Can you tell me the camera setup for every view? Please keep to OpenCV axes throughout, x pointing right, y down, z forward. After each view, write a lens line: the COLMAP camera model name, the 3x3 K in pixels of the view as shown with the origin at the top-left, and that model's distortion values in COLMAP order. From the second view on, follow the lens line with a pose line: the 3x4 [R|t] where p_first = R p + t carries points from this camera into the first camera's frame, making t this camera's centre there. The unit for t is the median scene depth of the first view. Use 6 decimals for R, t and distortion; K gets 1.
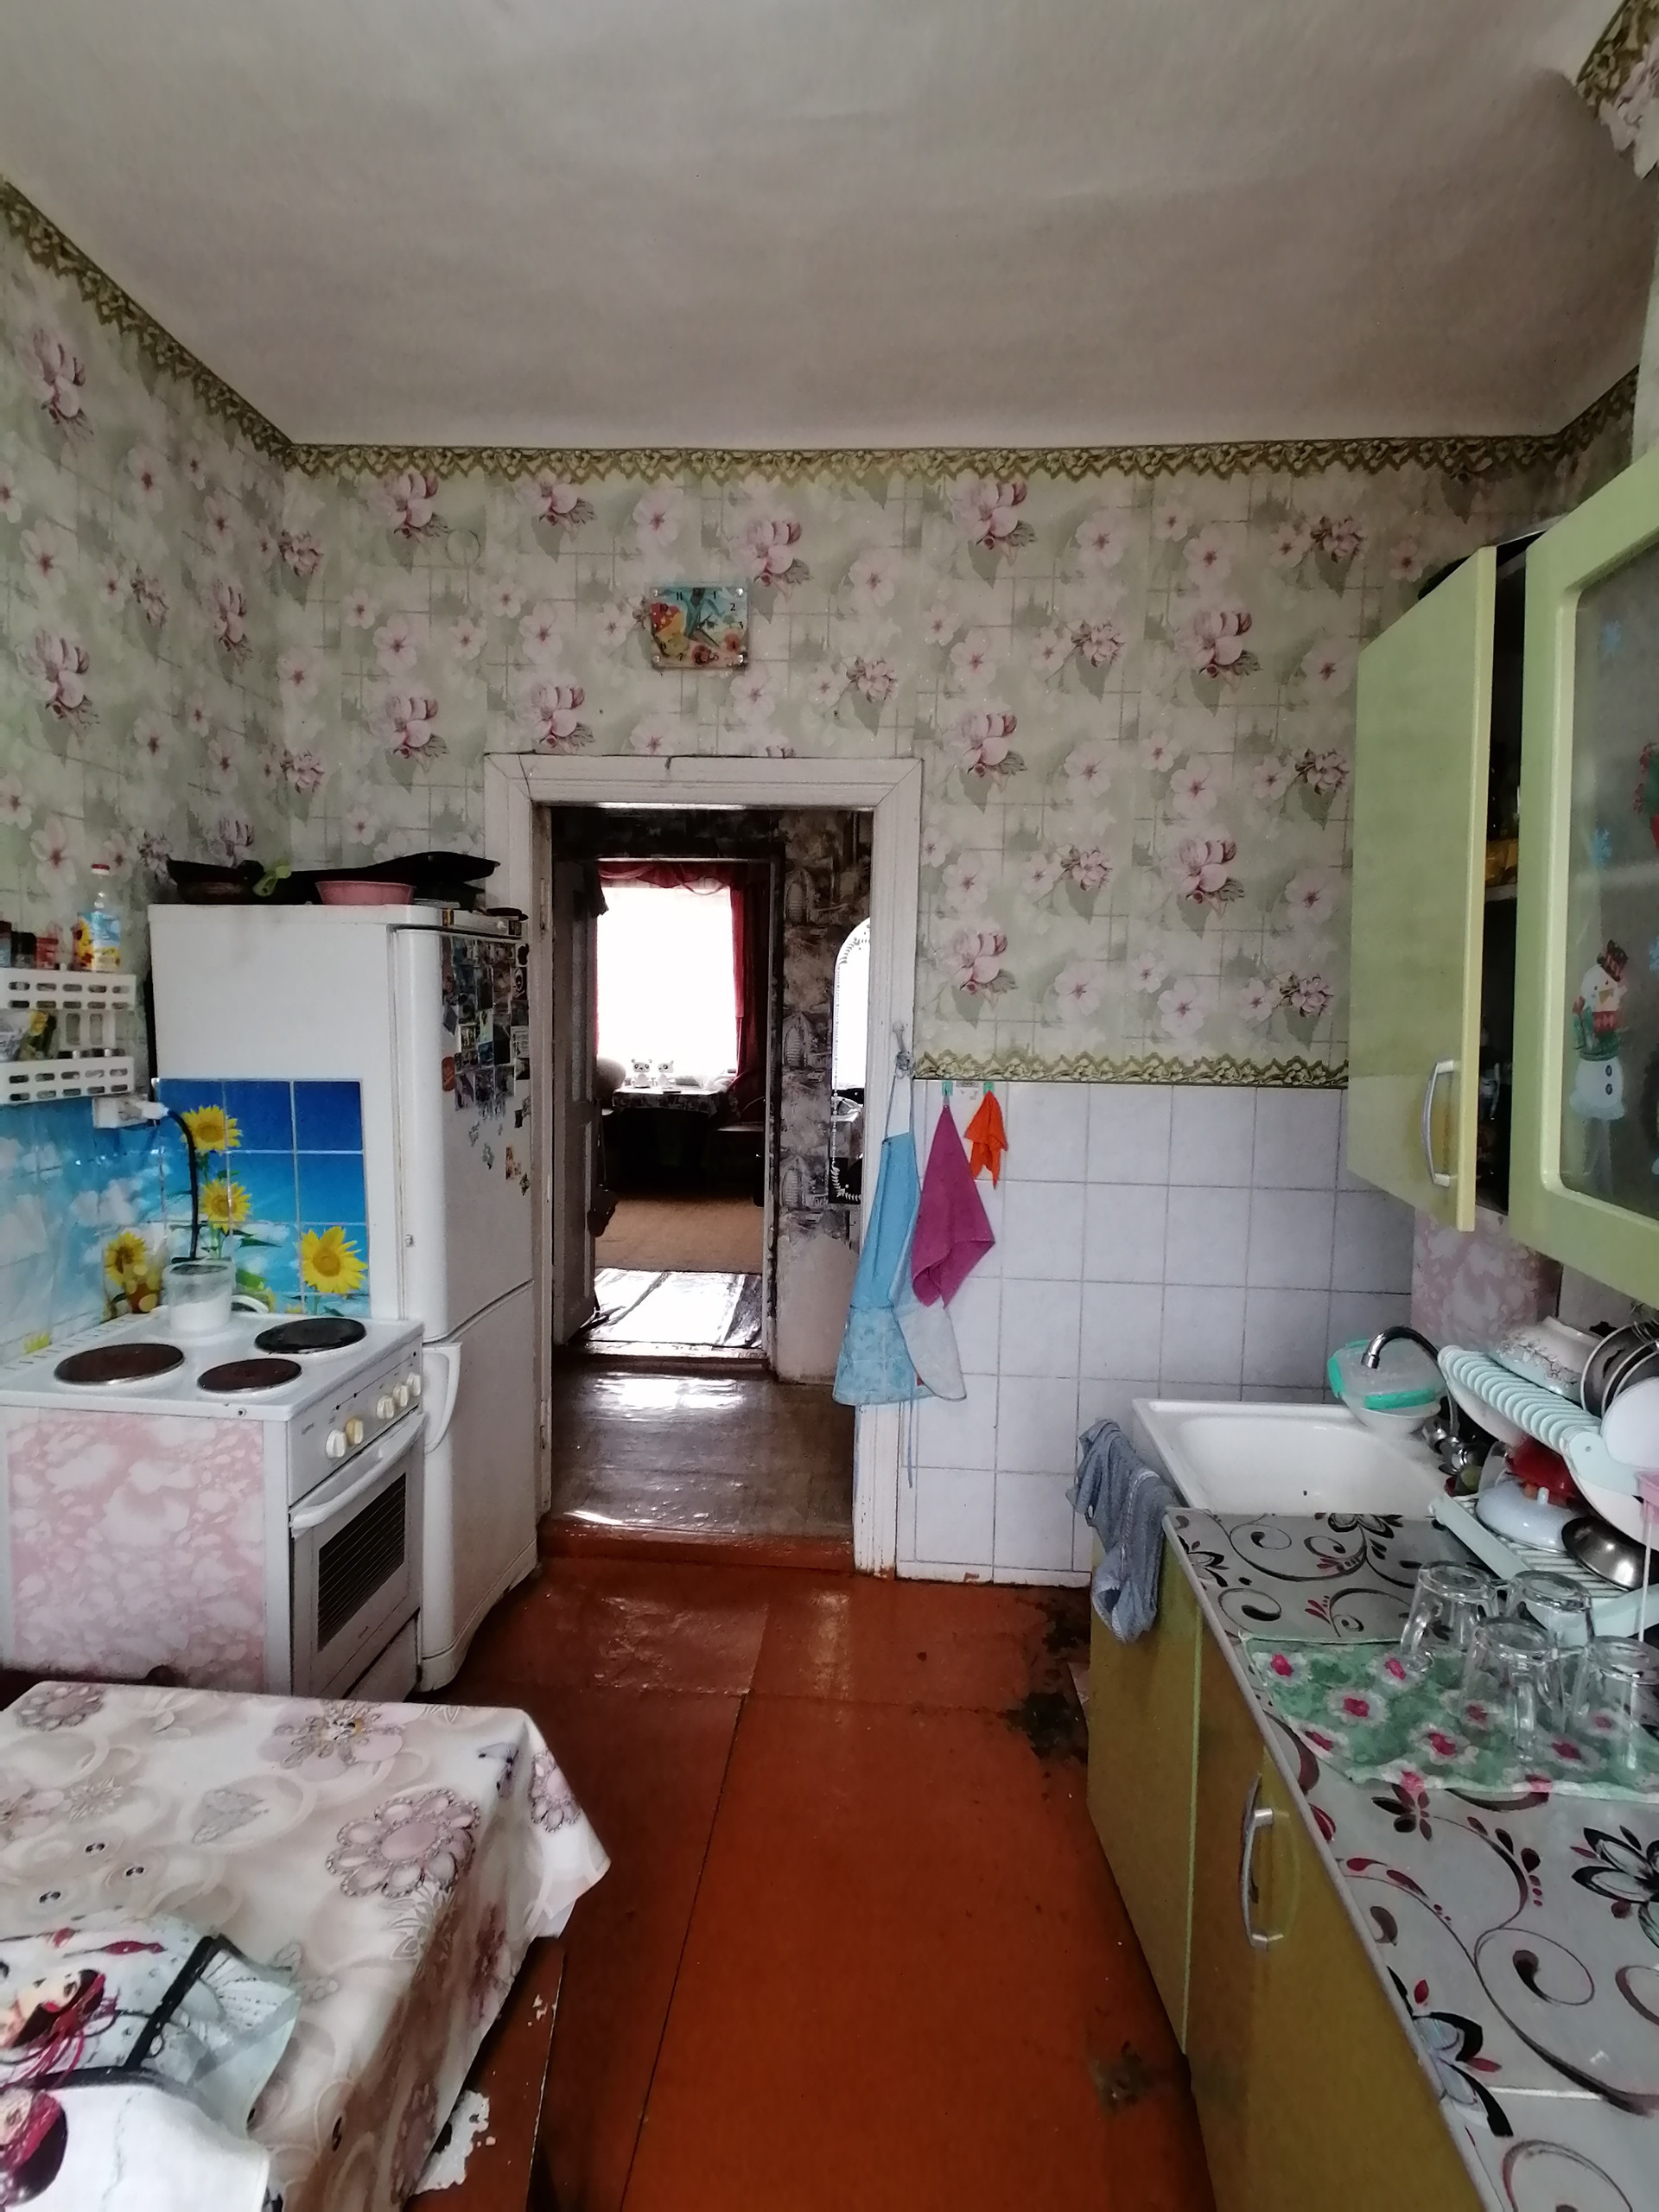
lens RADIAL K [[1169.2, 0, 826.6], [0, 1169.2, 1101.7], [0, 0, 1]] dist [-0.000687, -0.000003]
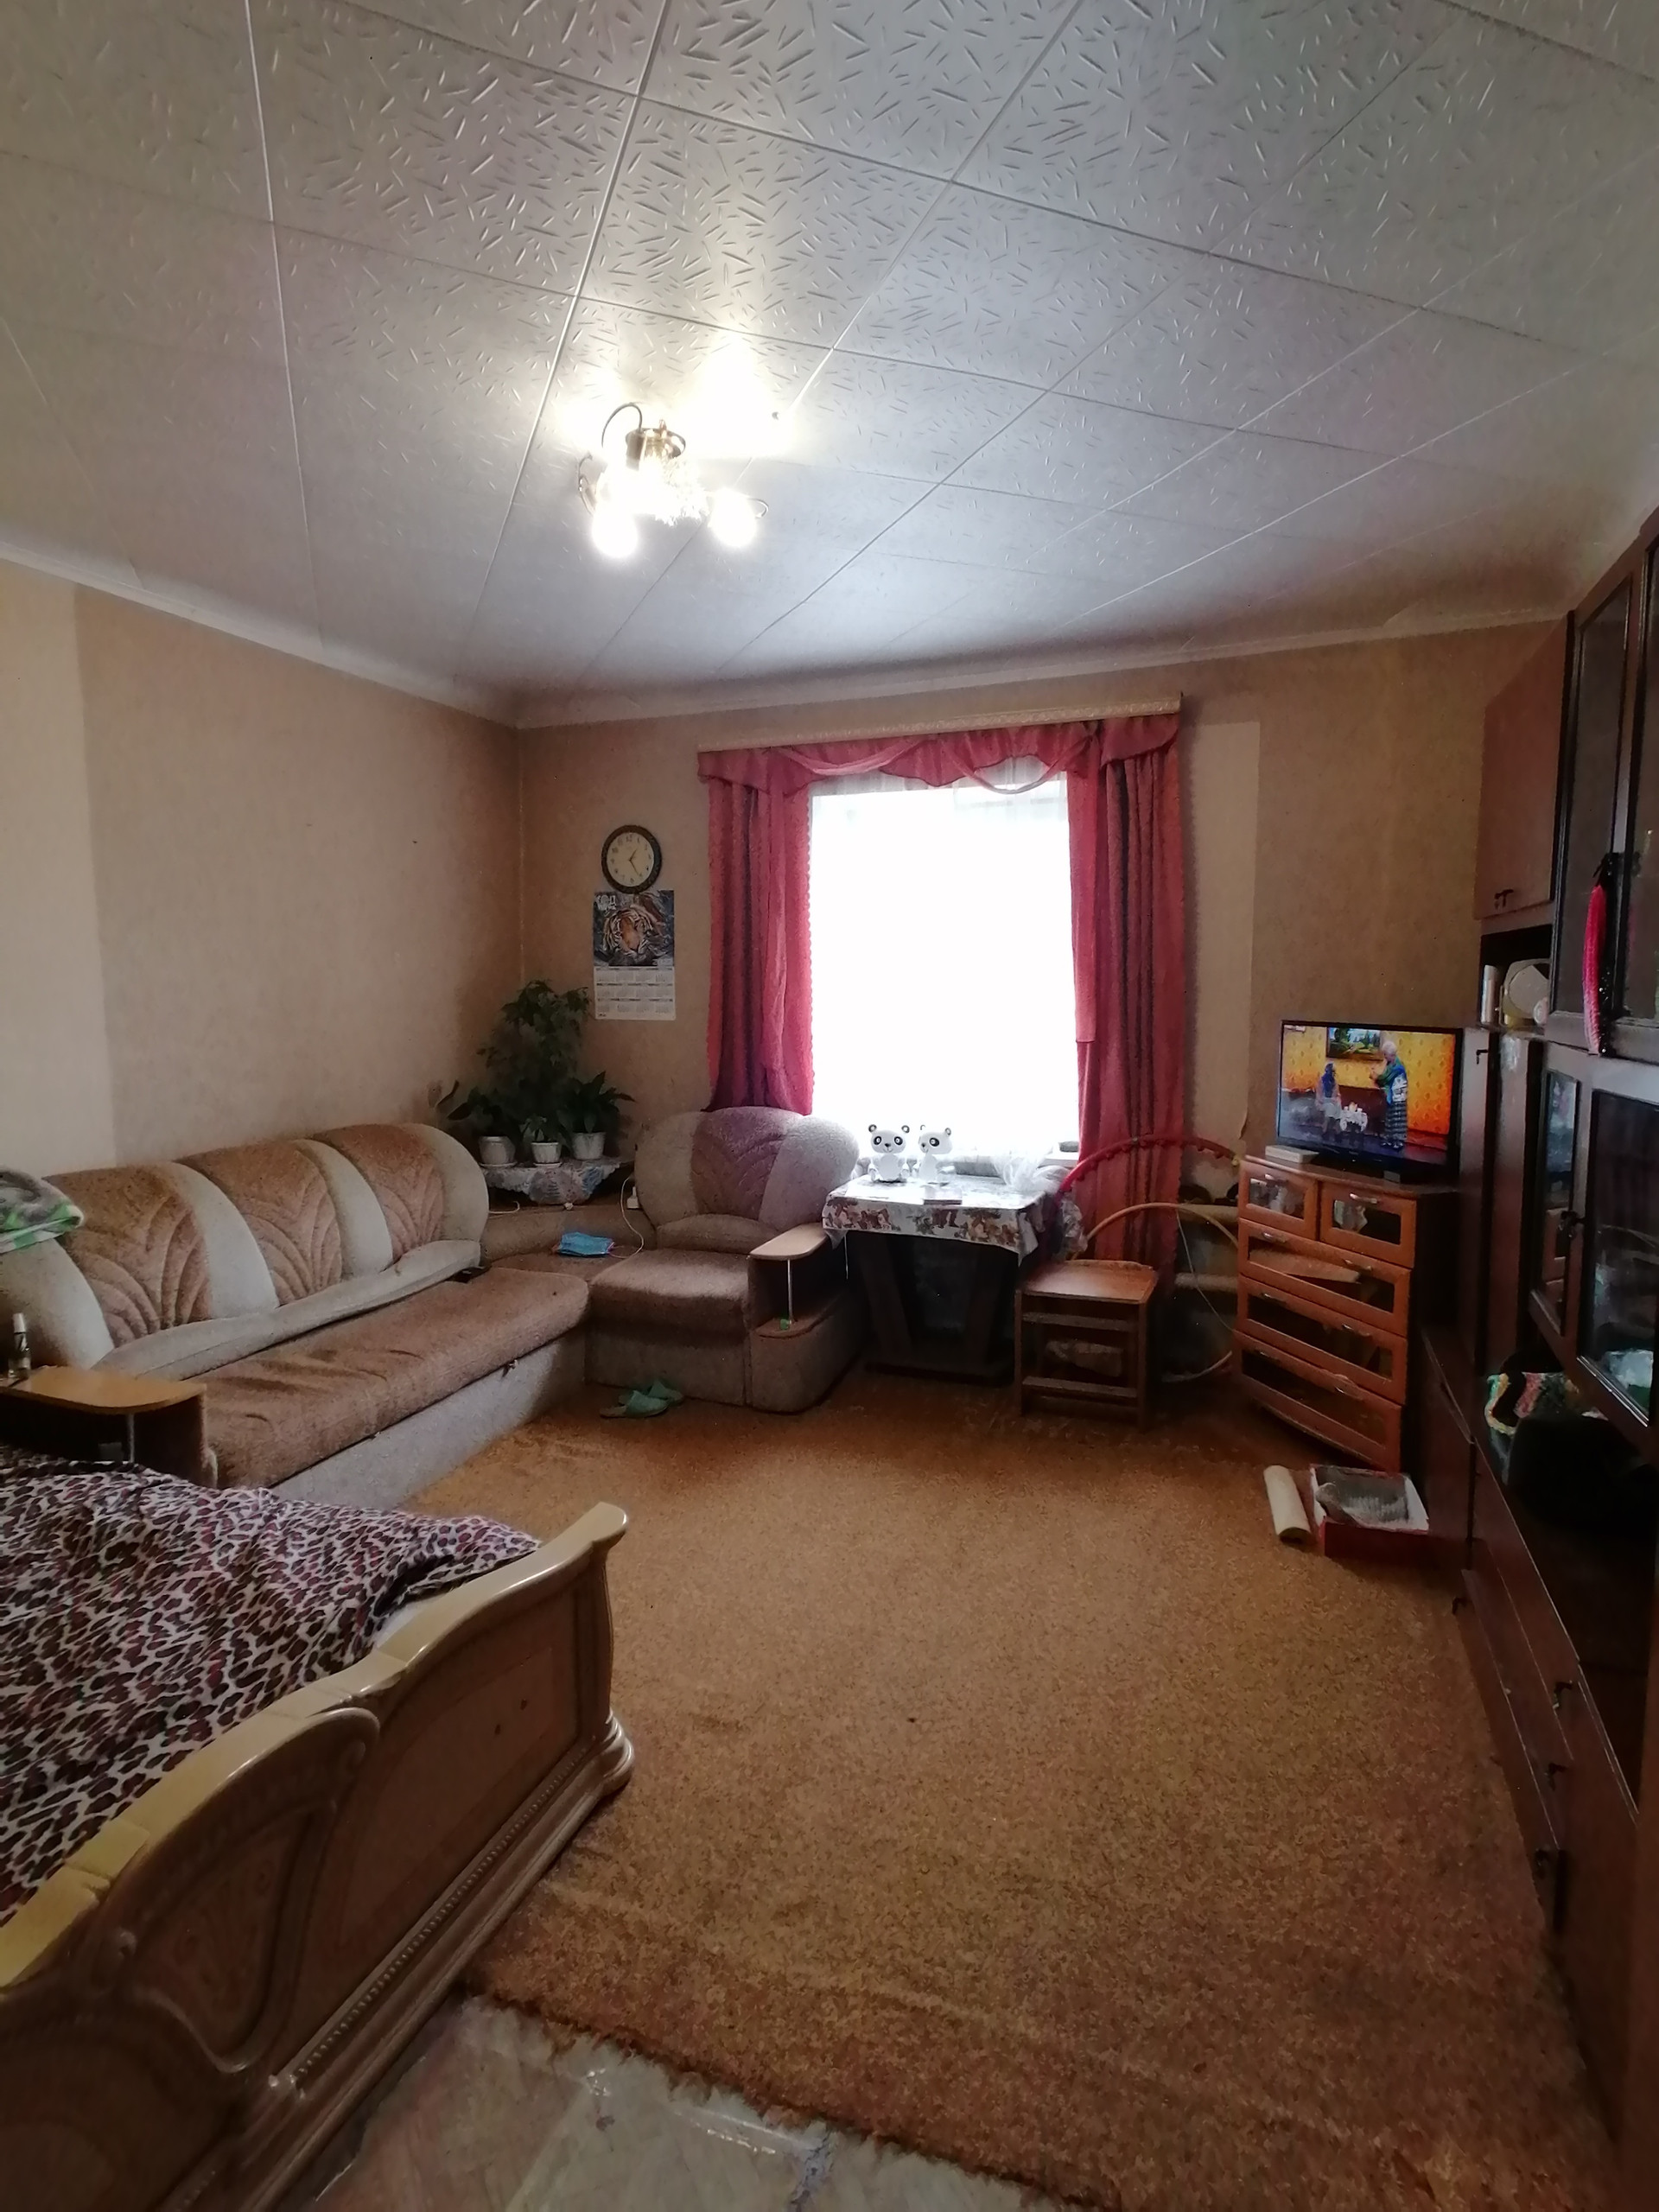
lens RADIAL K [[1169.2, 0, 822.7], [0, 1169.2, 1103.1], [0, 0, 1]] dist [-0.000687, -0.000003]
pose [[0.960869, 0.005006, -0.276960, -0.044544], [-0.000136, 0.999845, 0.017600, -0.054726], [0.277005, -0.016873, 0.960720, 0.502752]]
